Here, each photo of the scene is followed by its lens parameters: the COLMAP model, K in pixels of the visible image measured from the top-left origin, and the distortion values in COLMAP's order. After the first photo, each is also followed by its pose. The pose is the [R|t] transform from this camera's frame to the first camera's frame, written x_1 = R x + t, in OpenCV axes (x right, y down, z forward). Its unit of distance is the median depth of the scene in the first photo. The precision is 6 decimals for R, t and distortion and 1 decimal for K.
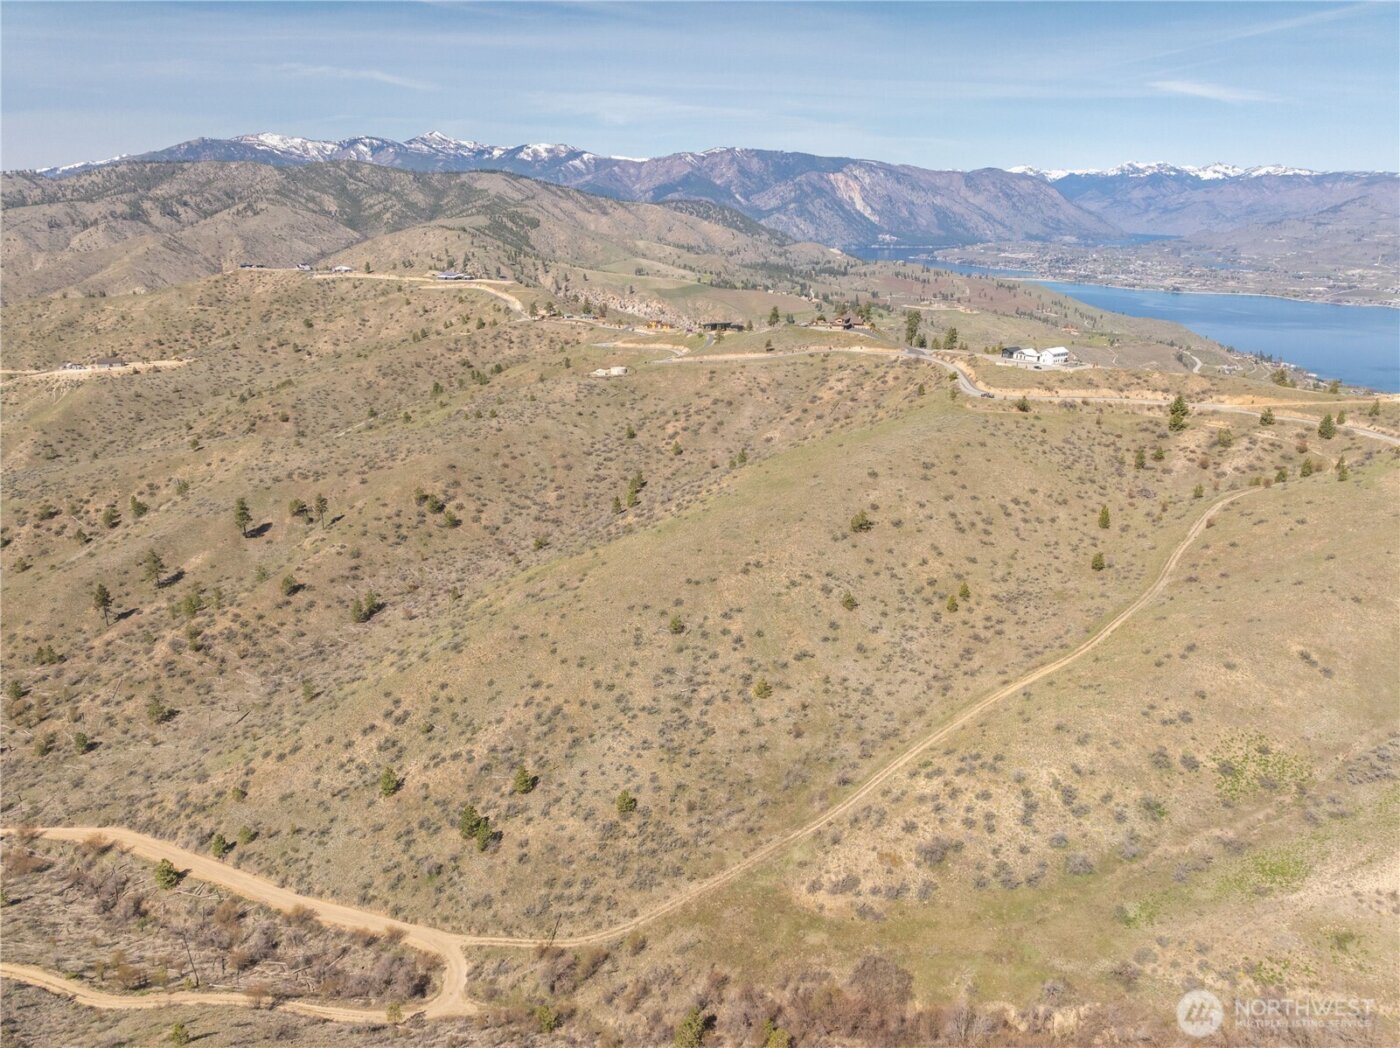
lens RADIAL K [[988.5, 0, 699.1], [0, 988.5, 520.3], [0, 0, 1]] dist [-0.043643, 0.009678]
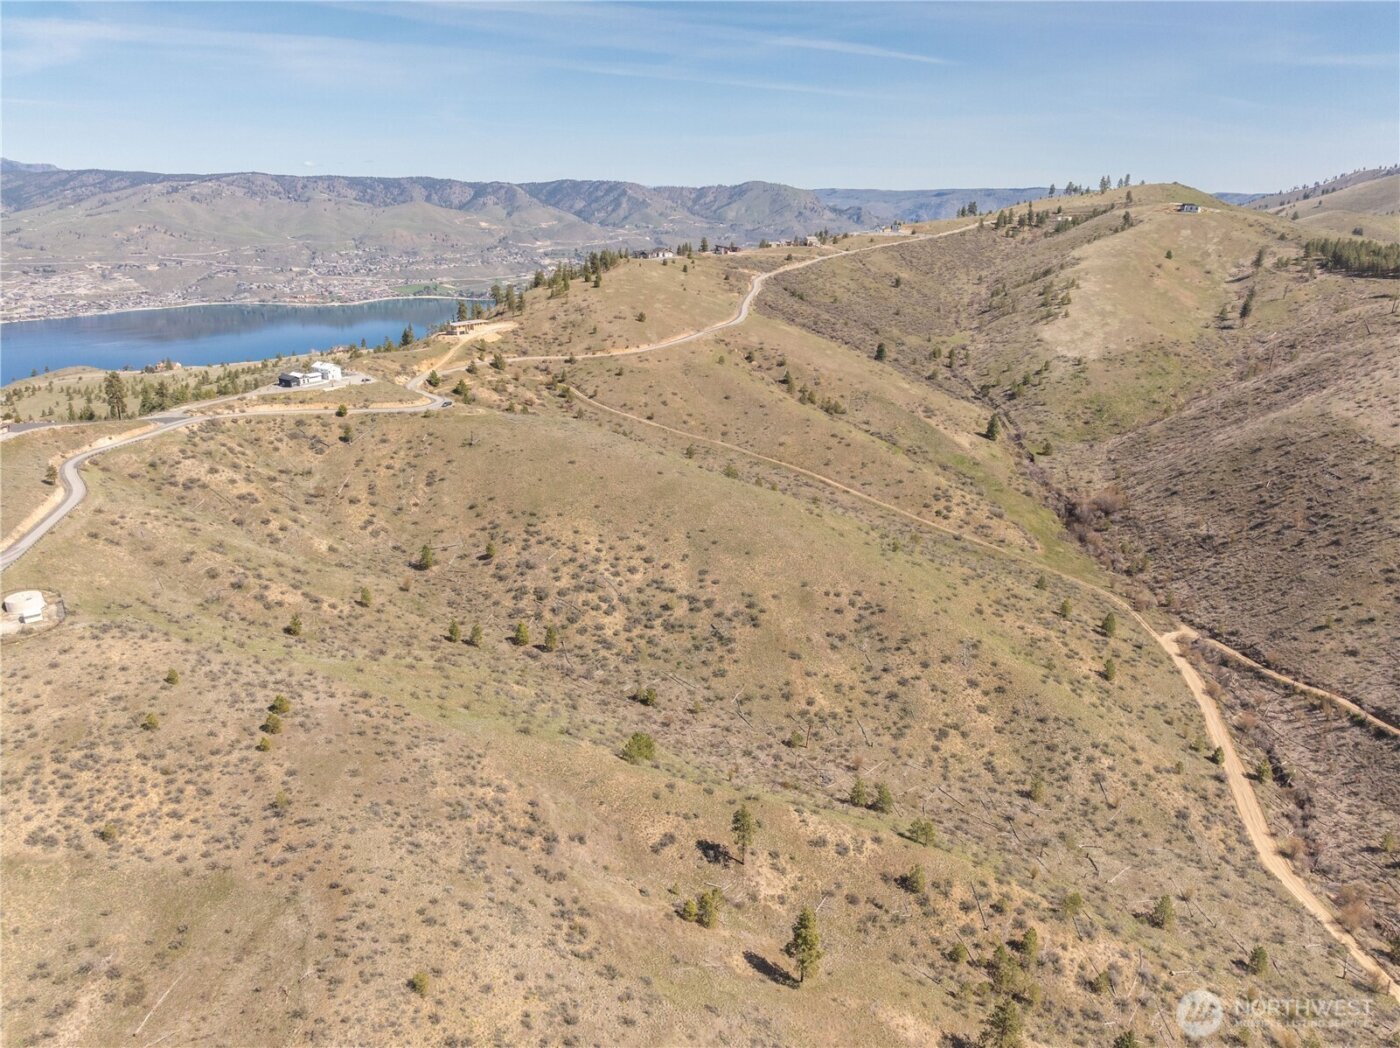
lens RADIAL K [[988.5, 0, 700.0], [0, 988.5, 528.2], [0, 0, 1]] dist [-0.043643, 0.009678]
pose [[-0.308916, -0.320723, 0.895381, -0.660940], [0.285938, 0.866555, 0.409049, -0.314177], [-0.907089, 0.382386, -0.175986, 0.861324]]
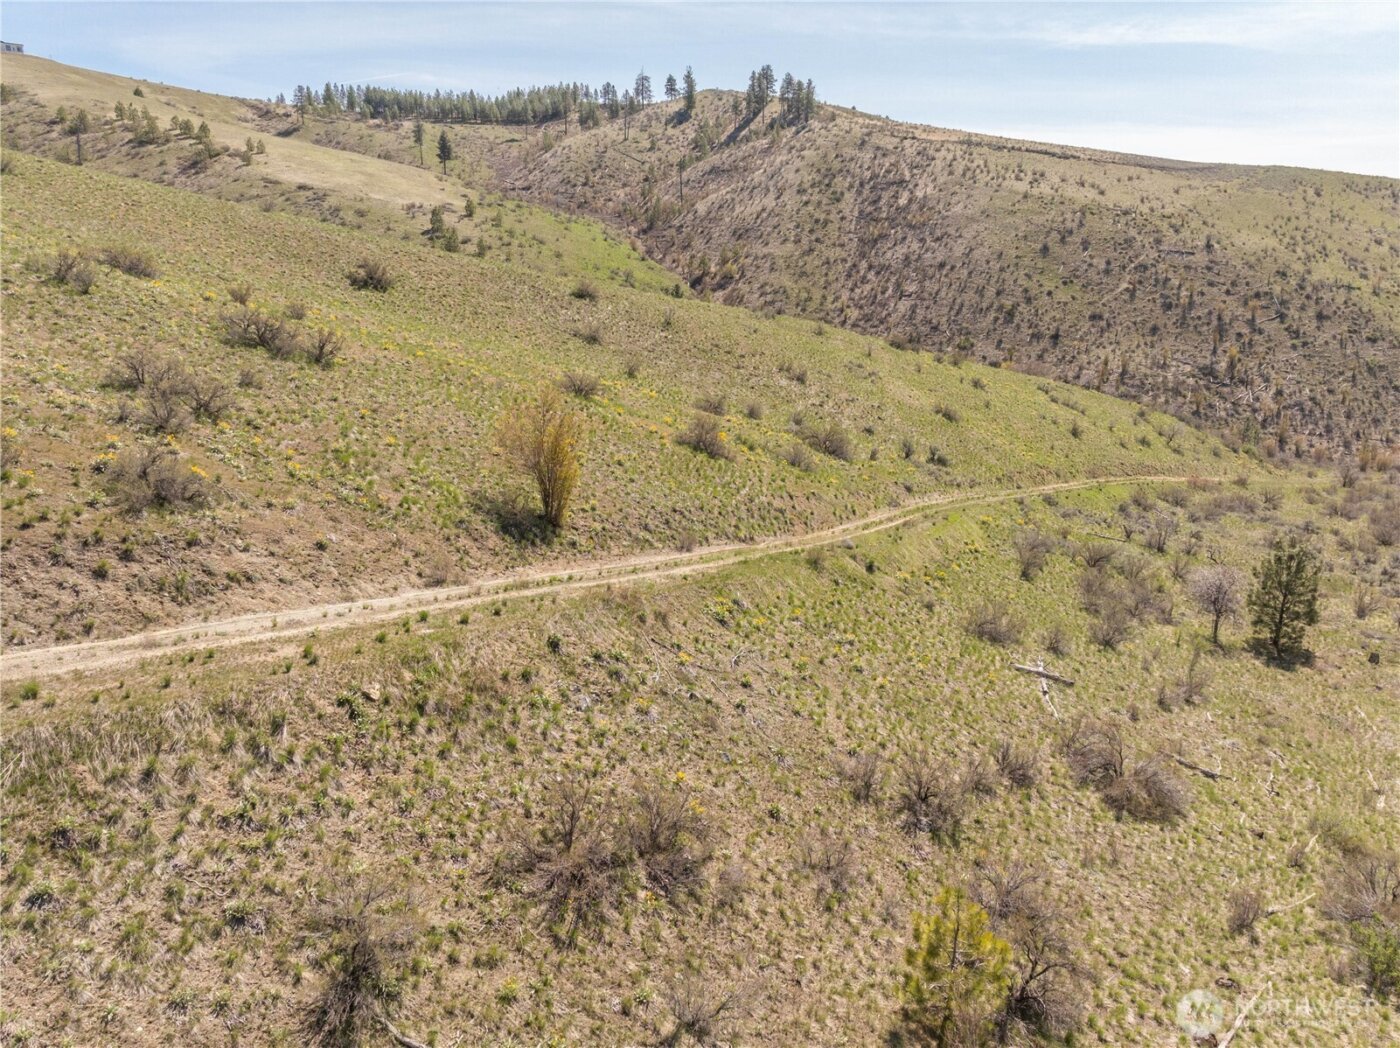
lens RADIAL K [[988.5, 0, 702.2], [0, 988.5, 512.6], [0, 0, 1]] dist [-0.043643, 0.009678]
pose [[-0.985861, 0.040558, -0.162581, 0.351422], [-0.058153, 0.827148, 0.558967, -0.039515], [0.157149, 0.560519, -0.813095, 0.739298]]
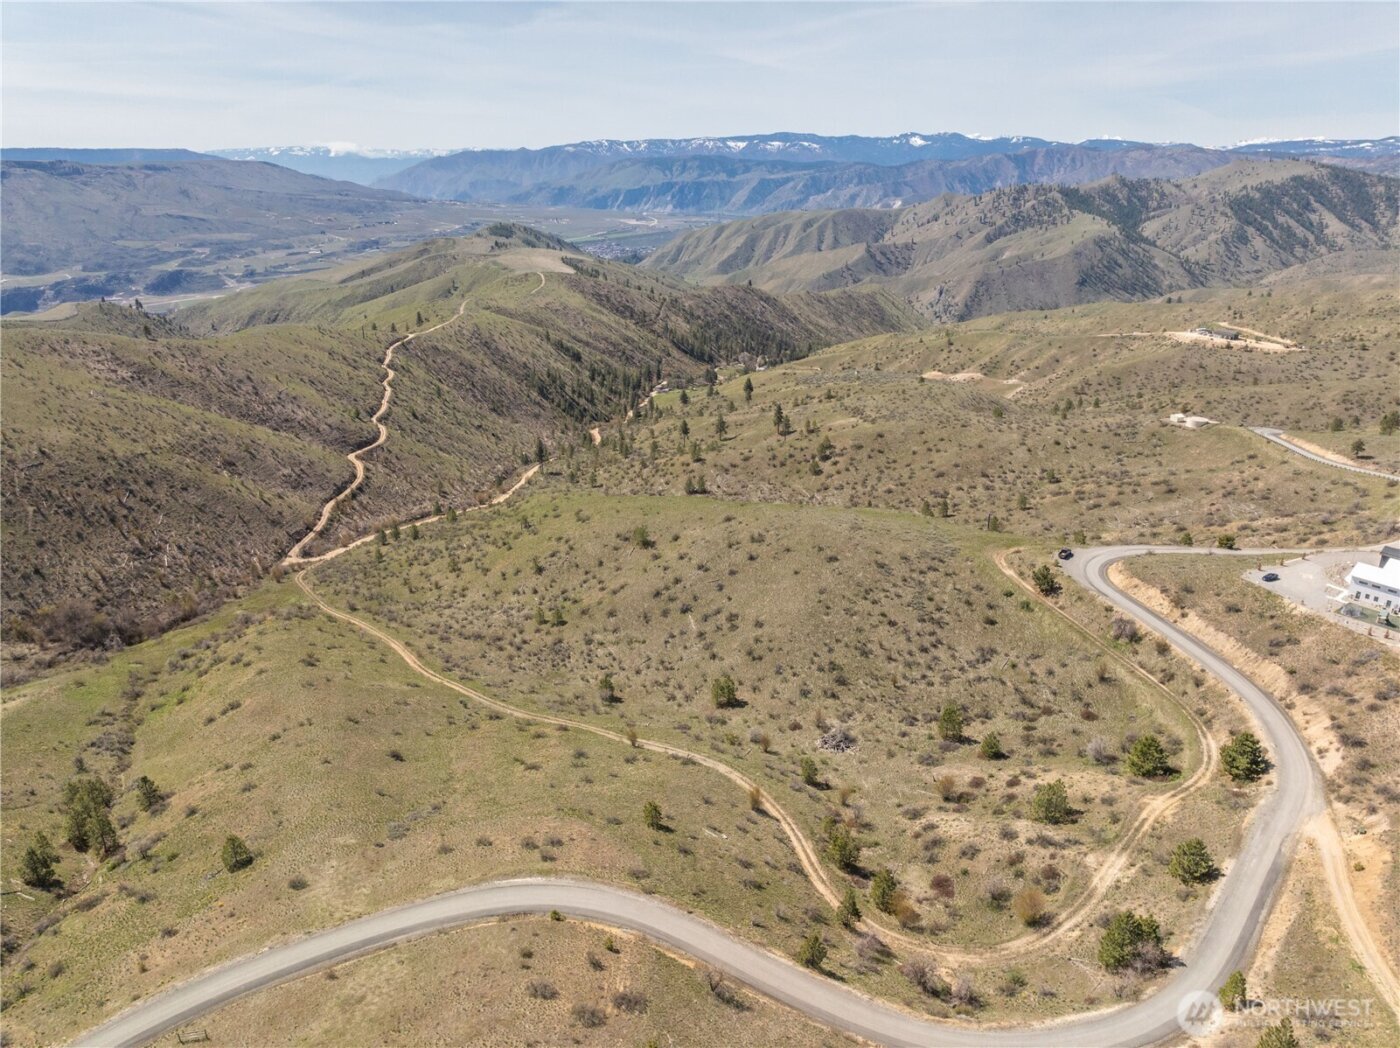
lens RADIAL K [[988.5, 0, 702.6], [0, 988.5, 522.3], [0, 0, 1]] dist [-0.043643, 0.009678]
pose [[0.028679, 0.343790, -0.938609, 0.722681], [-0.309416, 0.895929, 0.318703, -0.228735], [0.950494, 0.281281, 0.132069, 0.619005]]
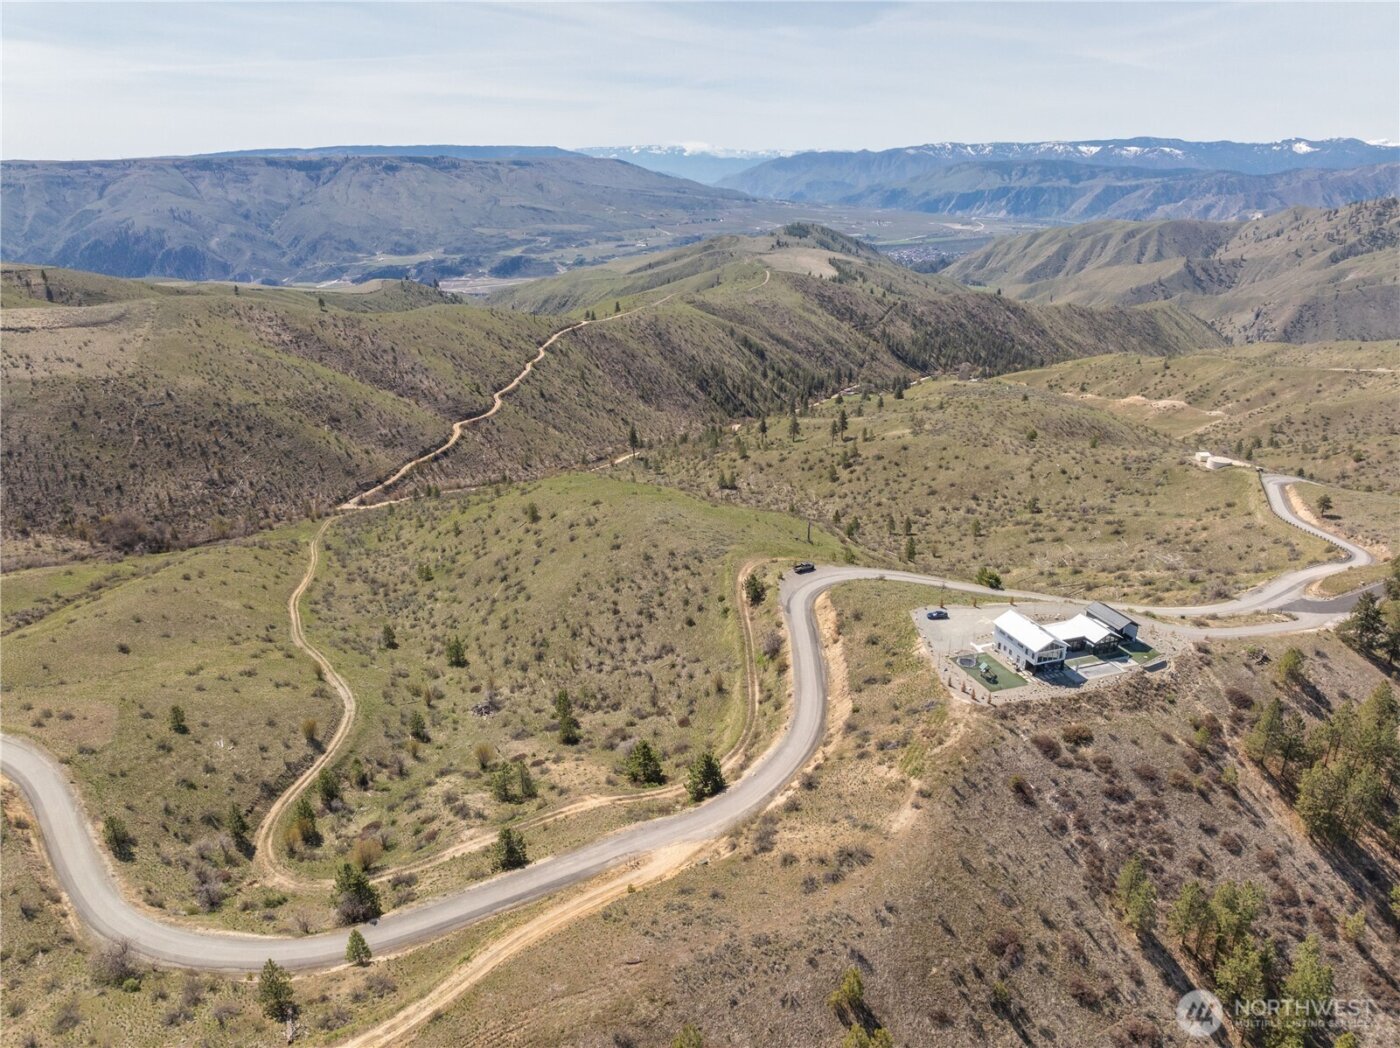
lens RADIAL K [[988.5, 0, 703.9], [0, 988.5, 519.2], [0, 0, 1]] dist [-0.043643, 0.009678]
pose [[-0.293477, 0.323833, -0.899446, 0.706296], [-0.301663, 0.861432, 0.408575, -0.317662], [0.907122, 0.391238, -0.155122, 0.891282]]
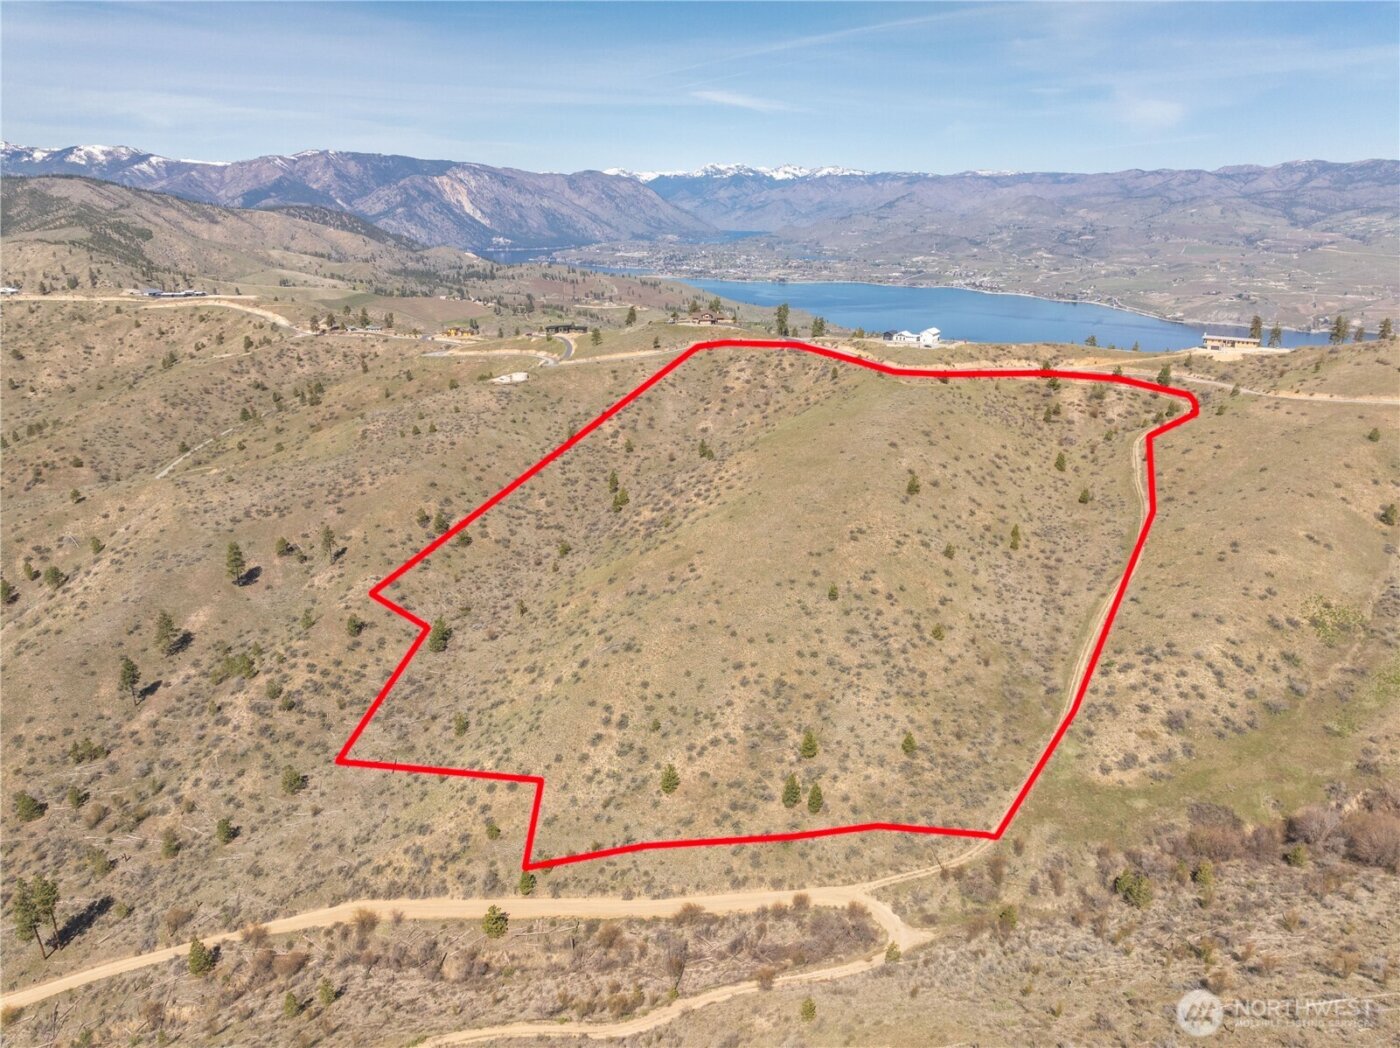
lens RADIAL K [[988.5, 0, 700.1], [0, 988.5, 525.0], [0, 0, 1]] dist [-0.043643, 0.009678]
pose [[0.926234, -0.121722, 0.356755, -0.318065], [0.121111, 0.992345, 0.024143, -0.006857], [-0.356963, 0.020845, 0.933886, 0.018569]]
